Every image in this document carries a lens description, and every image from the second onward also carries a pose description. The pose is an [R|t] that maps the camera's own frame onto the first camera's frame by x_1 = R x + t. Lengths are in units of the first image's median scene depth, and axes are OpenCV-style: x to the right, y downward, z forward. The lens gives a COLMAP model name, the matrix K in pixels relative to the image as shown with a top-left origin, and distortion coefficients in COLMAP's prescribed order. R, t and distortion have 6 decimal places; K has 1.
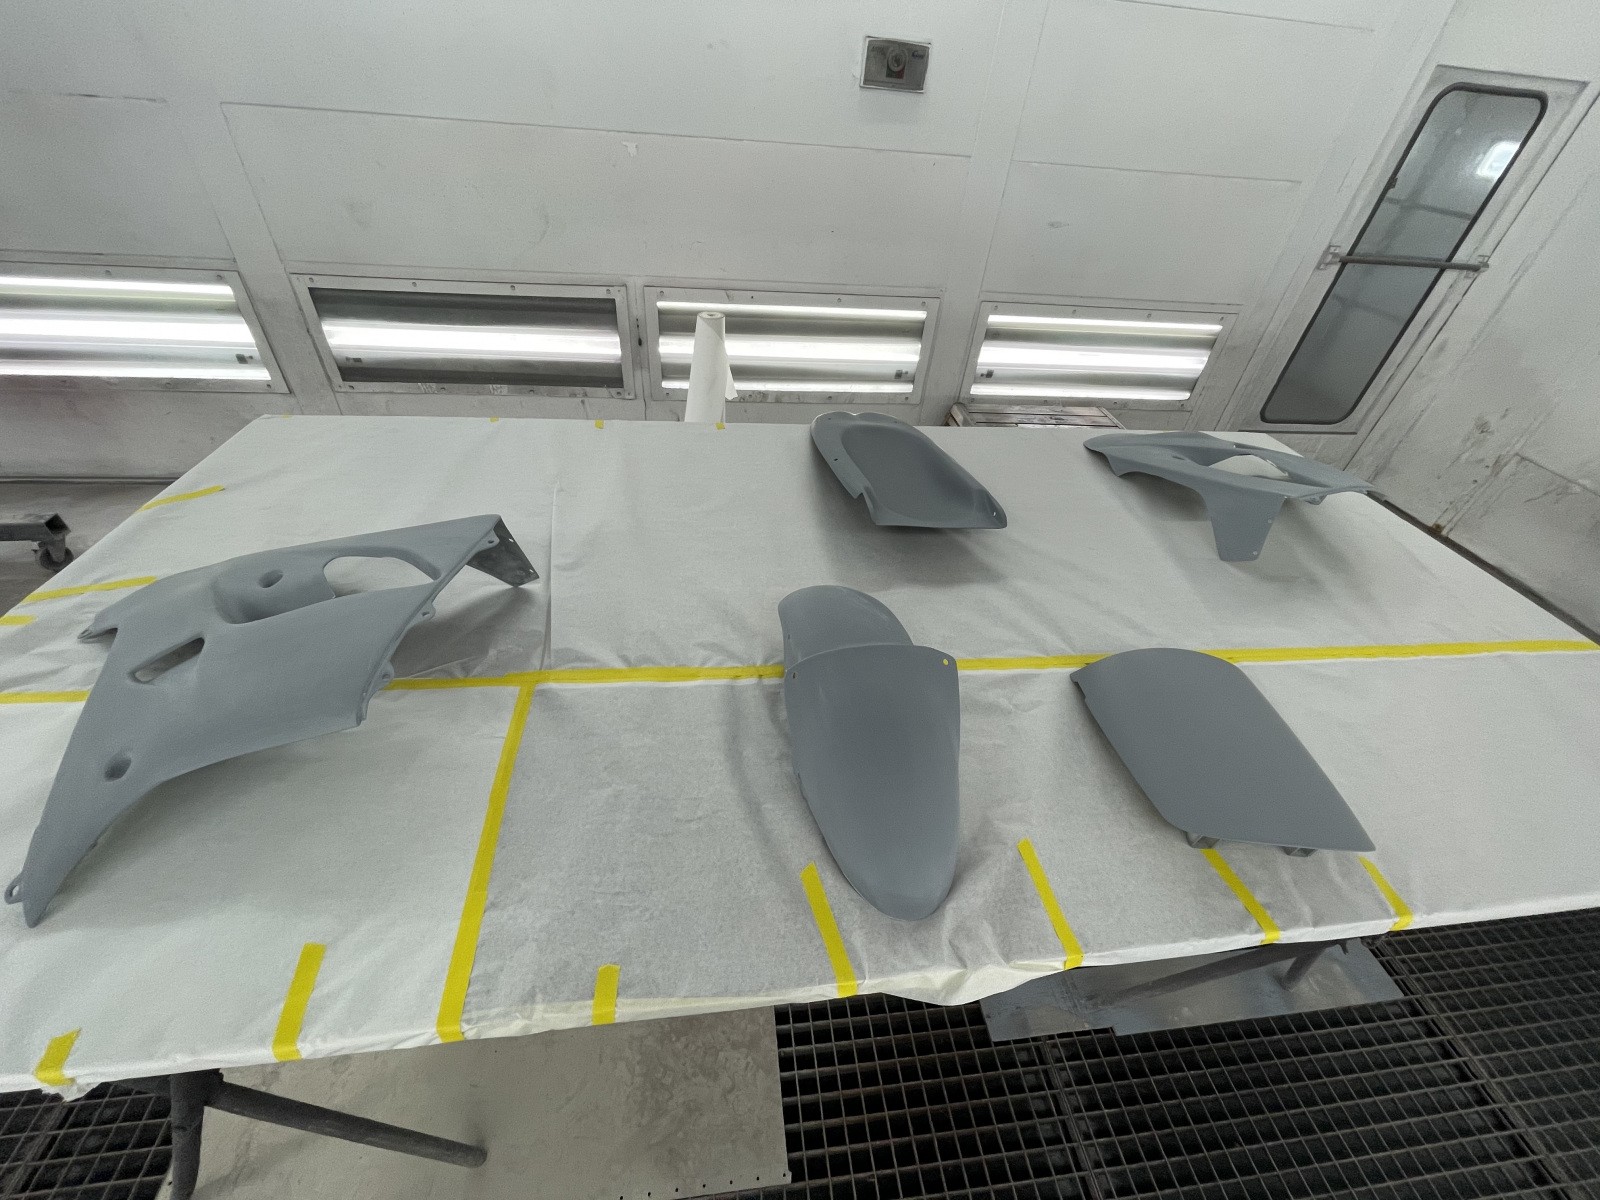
lens RADIAL K [[645.7, 0, 794.3], [0, 645.7, 608.0], [0, 0, 1]] dist [-0.003398, 0.000804]
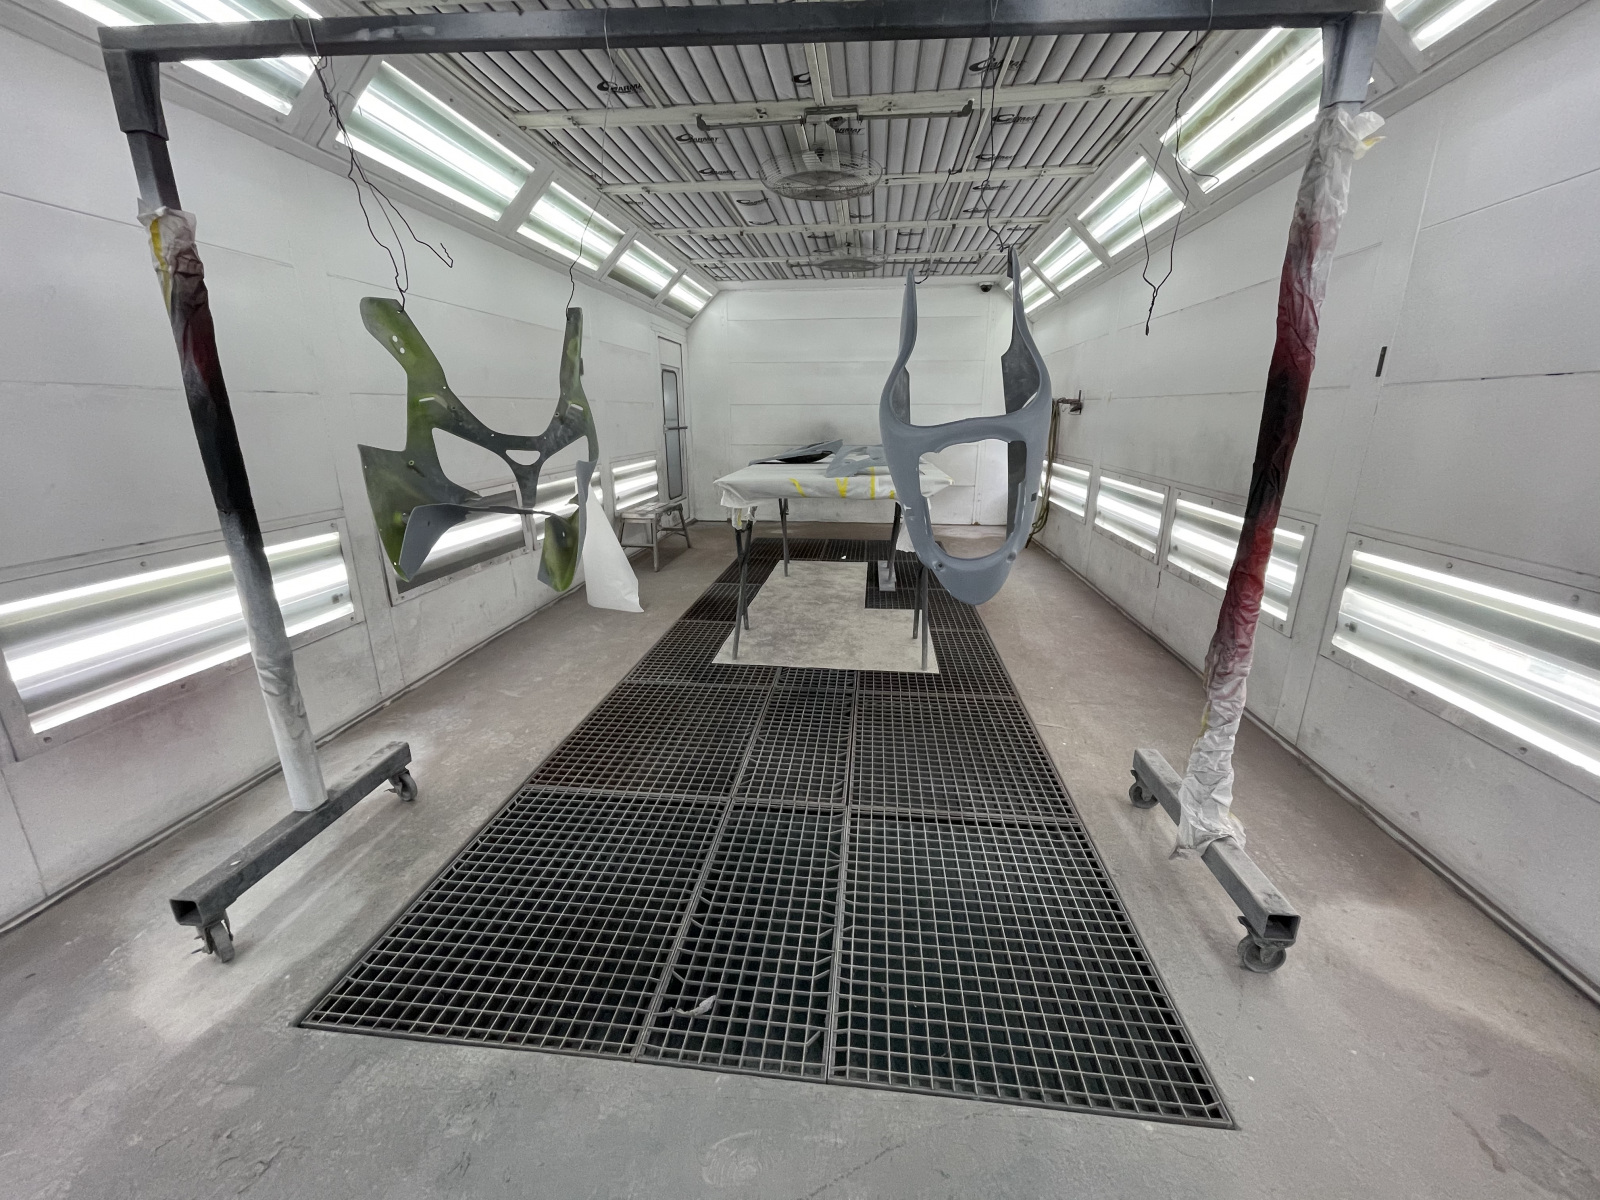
lens RADIAL K [[645.7, 0, 799.5], [0, 645.7, 597.6], [0, 0, 1]] dist [-0.003398, 0.000804]
pose [[0.228907, -0.337113, 0.913212, -1.454117], [0.632387, 0.764700, 0.123775, -0.035681], [-0.740060, 0.549171, 0.388231, 0.027698]]
